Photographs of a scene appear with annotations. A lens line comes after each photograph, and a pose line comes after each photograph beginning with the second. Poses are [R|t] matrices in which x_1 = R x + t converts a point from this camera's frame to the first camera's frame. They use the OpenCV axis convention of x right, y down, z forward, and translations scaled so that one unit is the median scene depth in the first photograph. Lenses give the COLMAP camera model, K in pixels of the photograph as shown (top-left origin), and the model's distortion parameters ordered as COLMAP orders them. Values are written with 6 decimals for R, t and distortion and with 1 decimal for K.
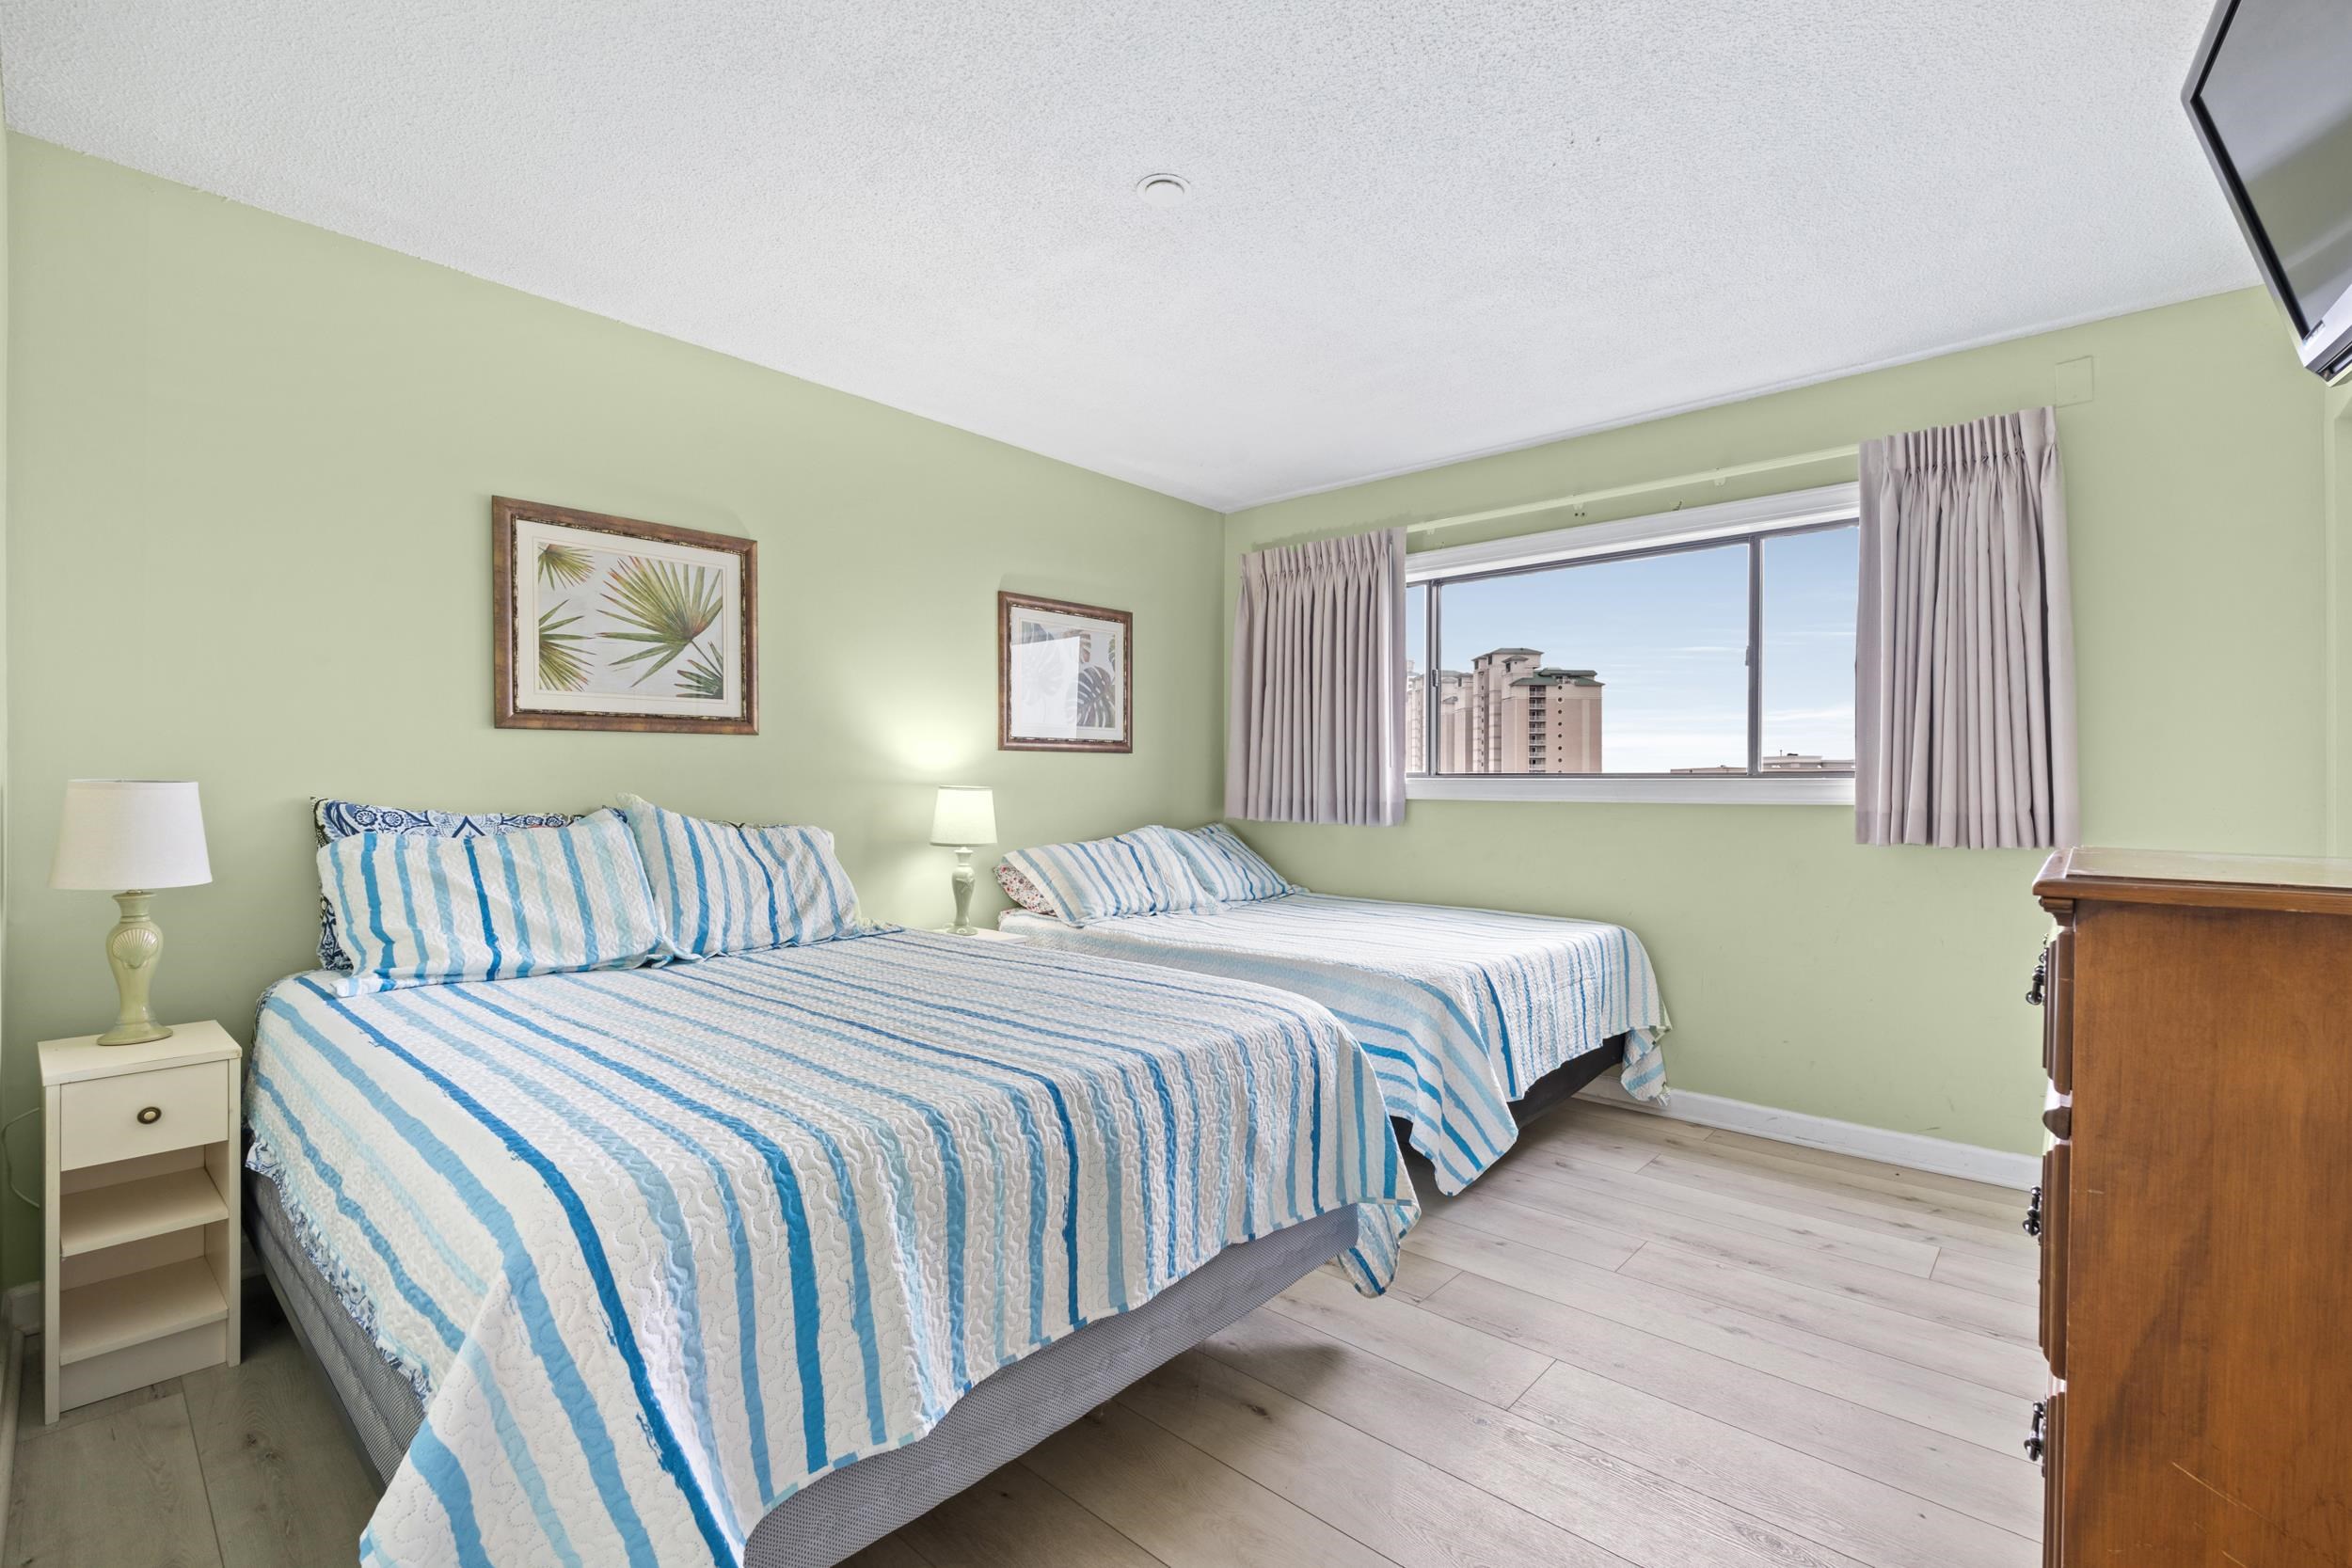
lens RADIAL K [[1028.9, 0, 1187.0], [0, 1028.9, 781.6], [0, 0, 1]] dist [-0.012234, 0.000081]
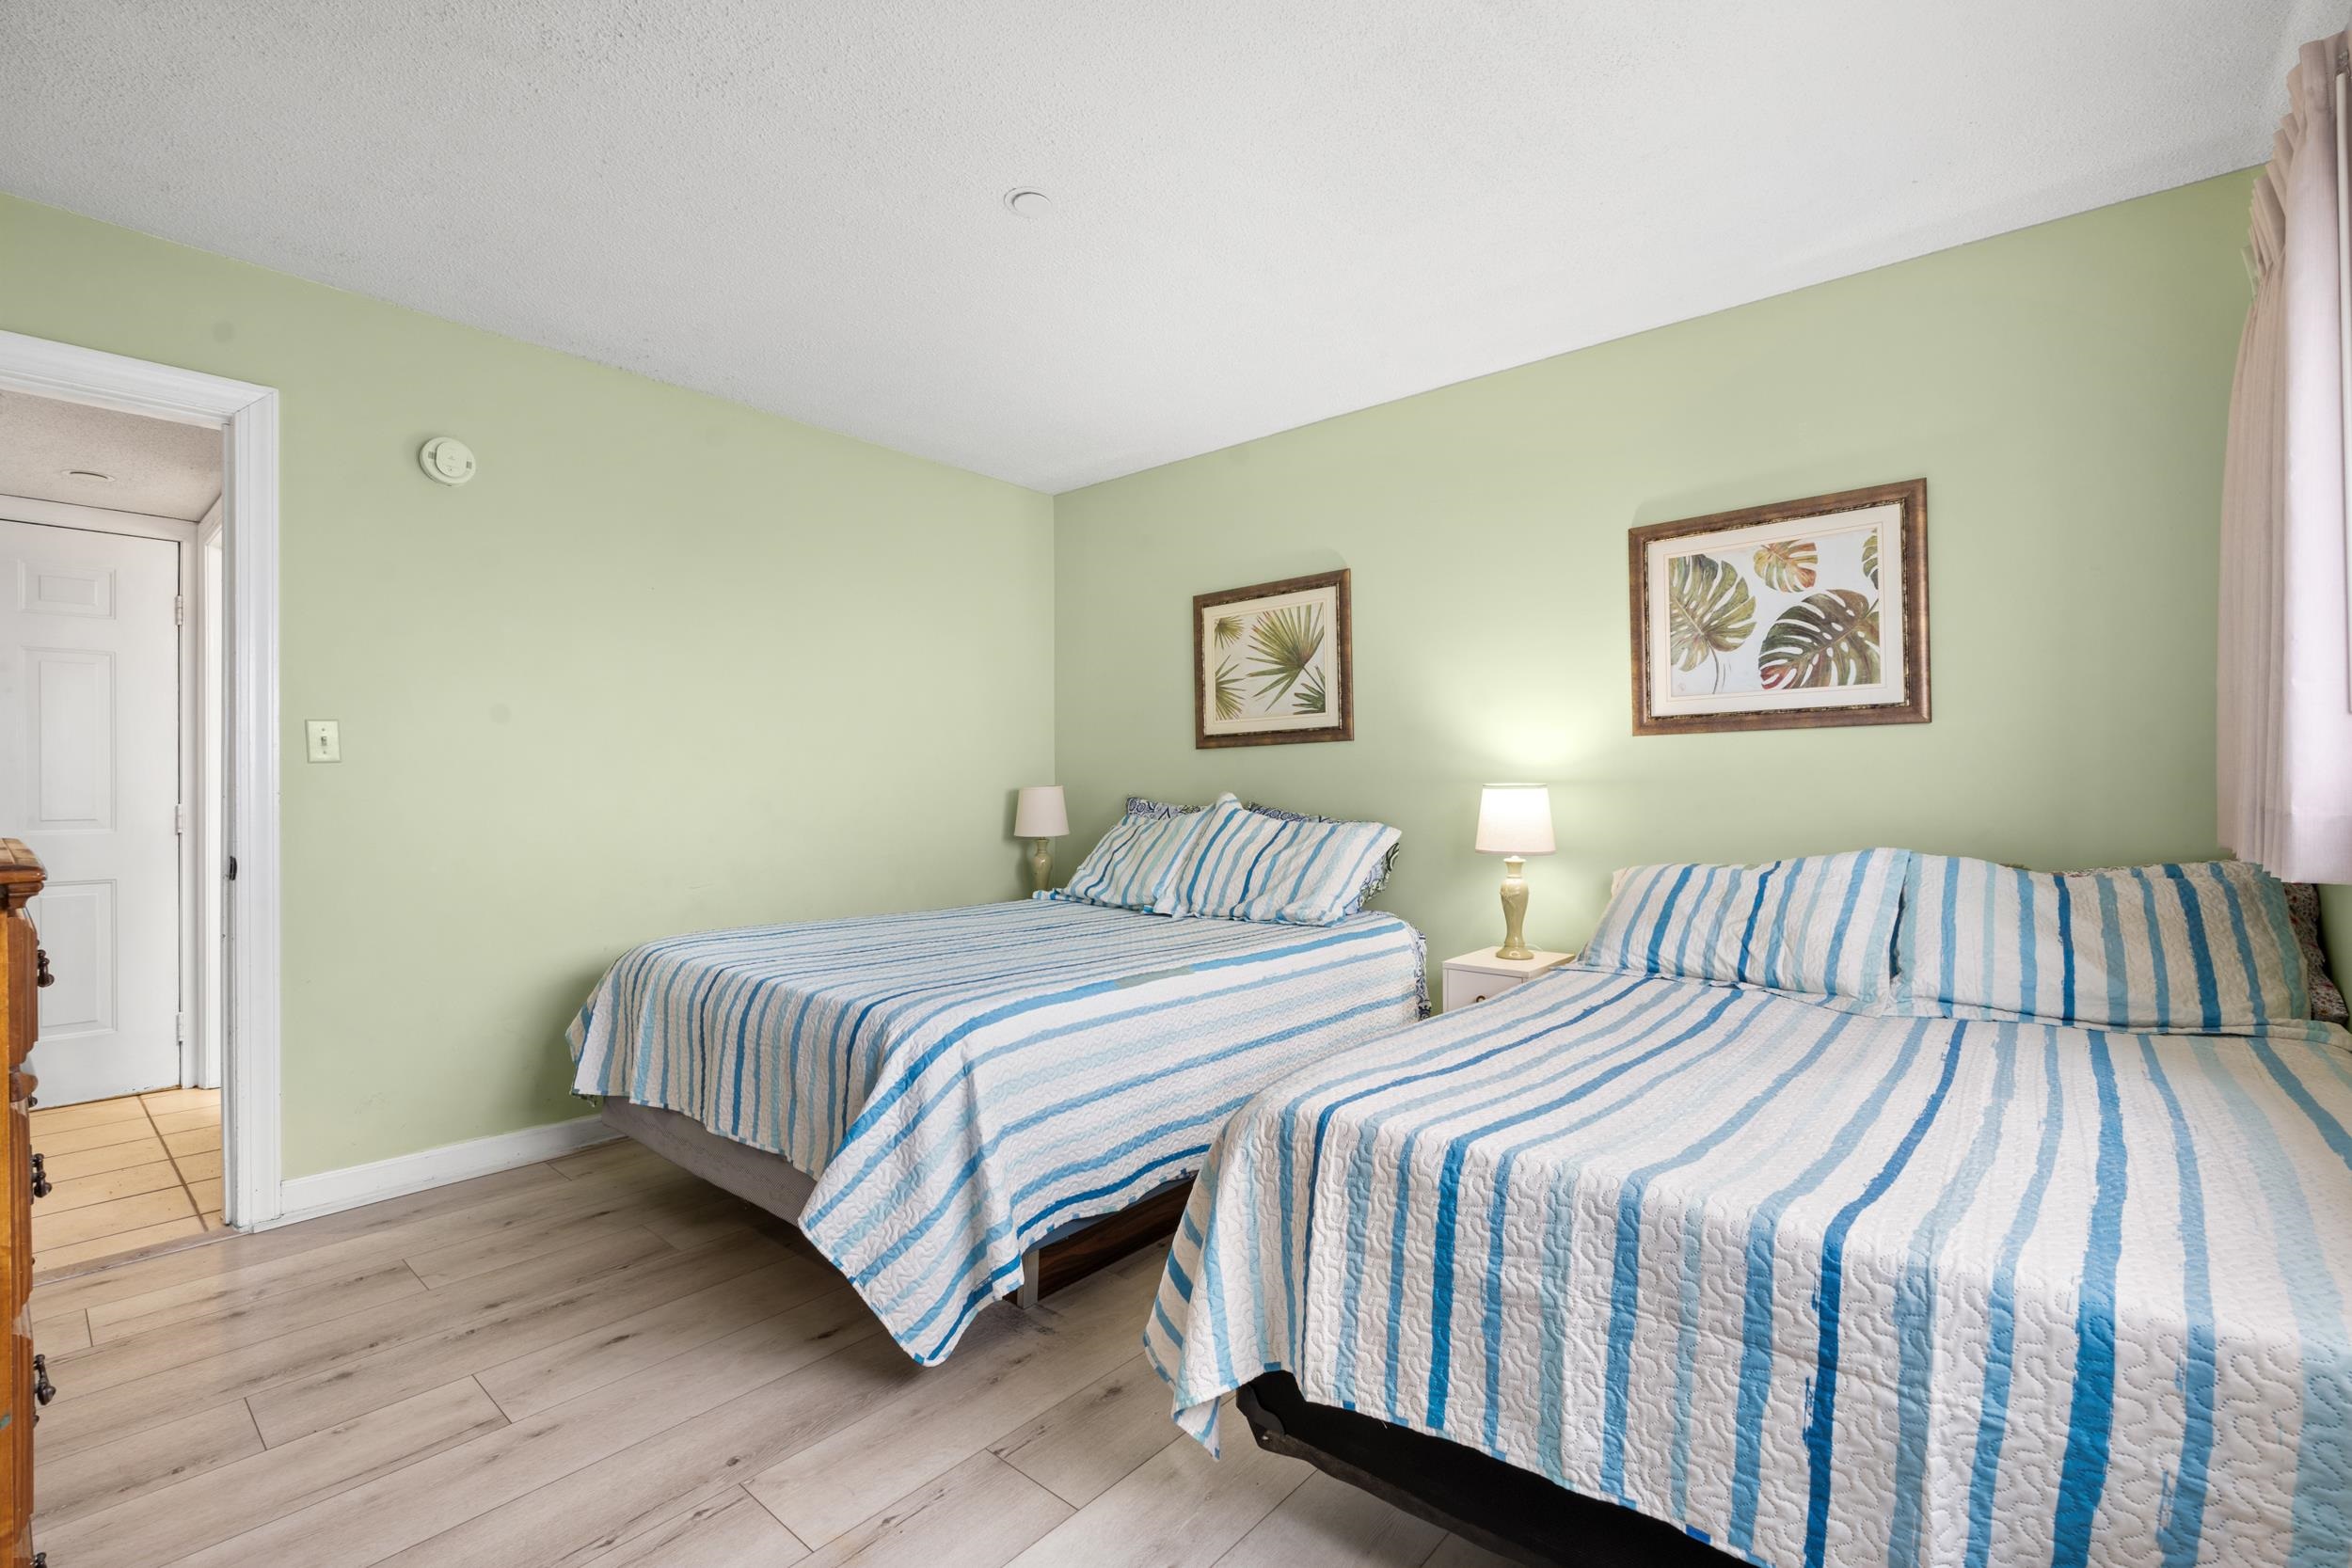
lens RADIAL K [[1066.8, 0, 1176.0], [0, 1066.8, 742.3], [0, 0, 1]] dist [0.000277, 0.000133]
pose [[-0.011927, -0.051680, -0.998592, 0.671537], [0.003840, 0.998654, -0.051729, 0.014373], [0.999922, -0.004452, -0.011712, 0.739798]]
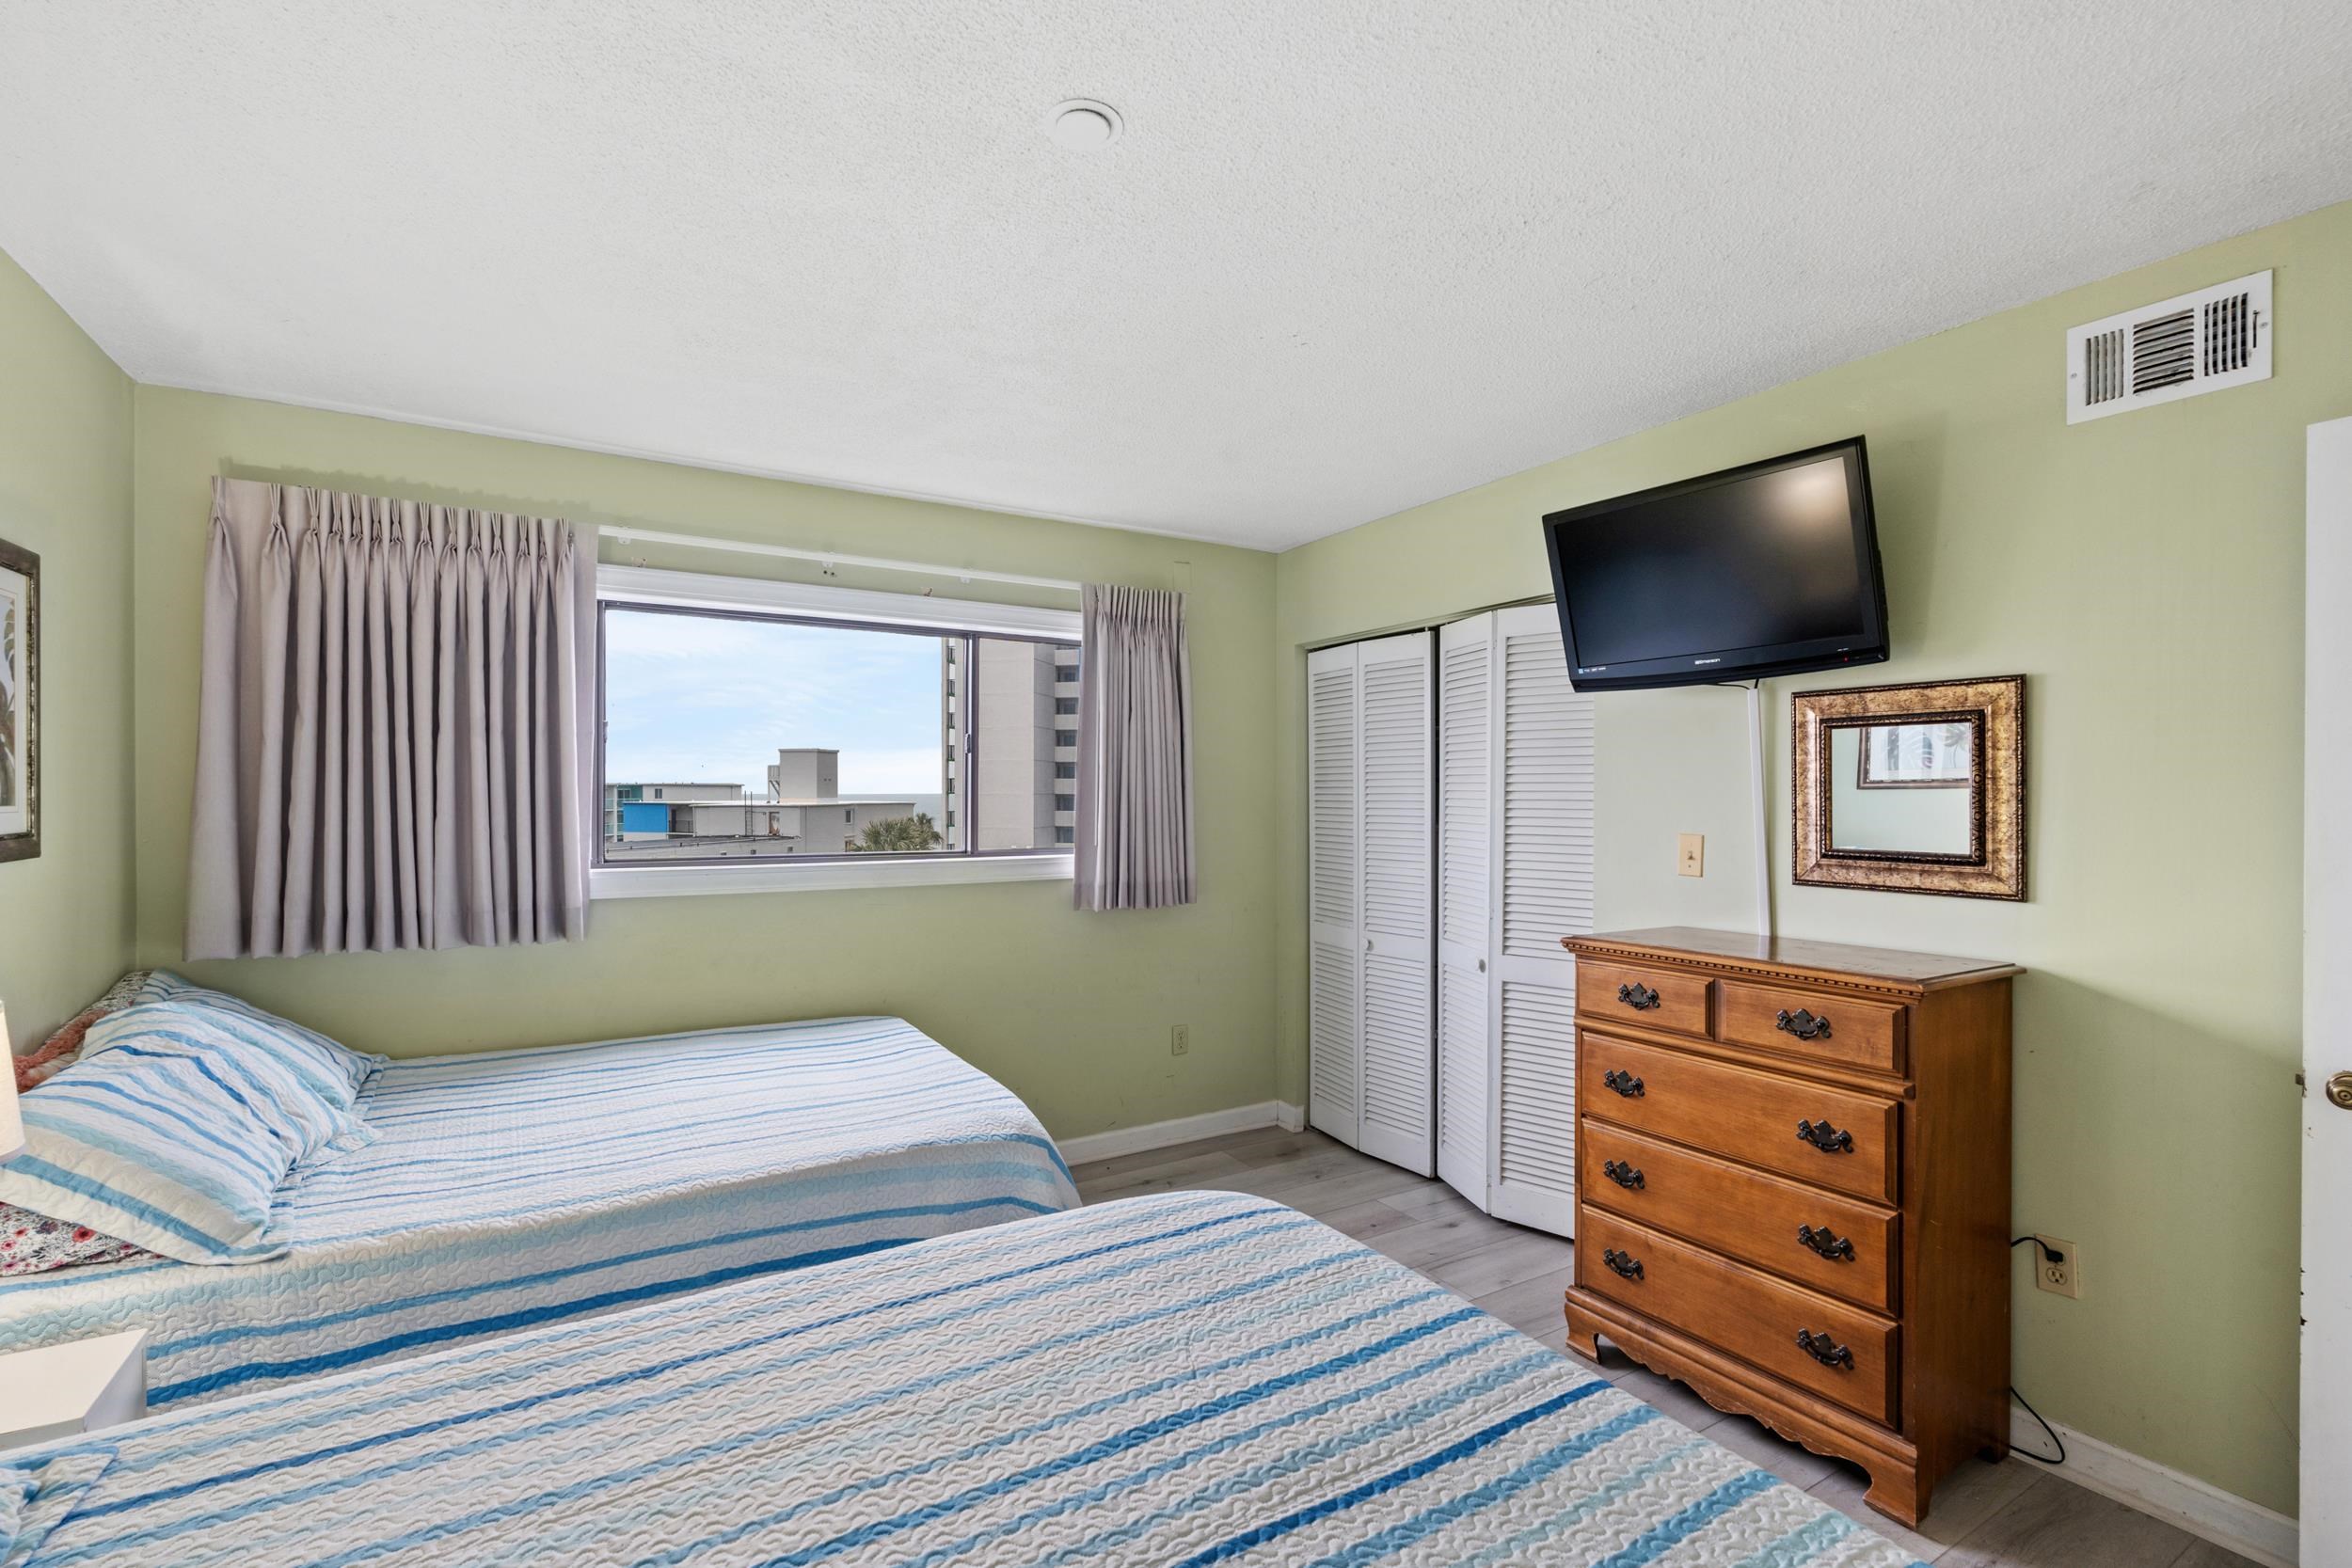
lens RADIAL K [[1033.6, 0, 1179.9], [0, 1033.6, 793.9], [0, 0, 1]] dist [-0.001125, 0.000229]
pose [[0.299399, 0.000195, 0.954128, -0.429082], [-0.003247, 0.999994, 0.000815, -0.072208], [-0.954122, -0.003342, 0.299398, 0.461509]]
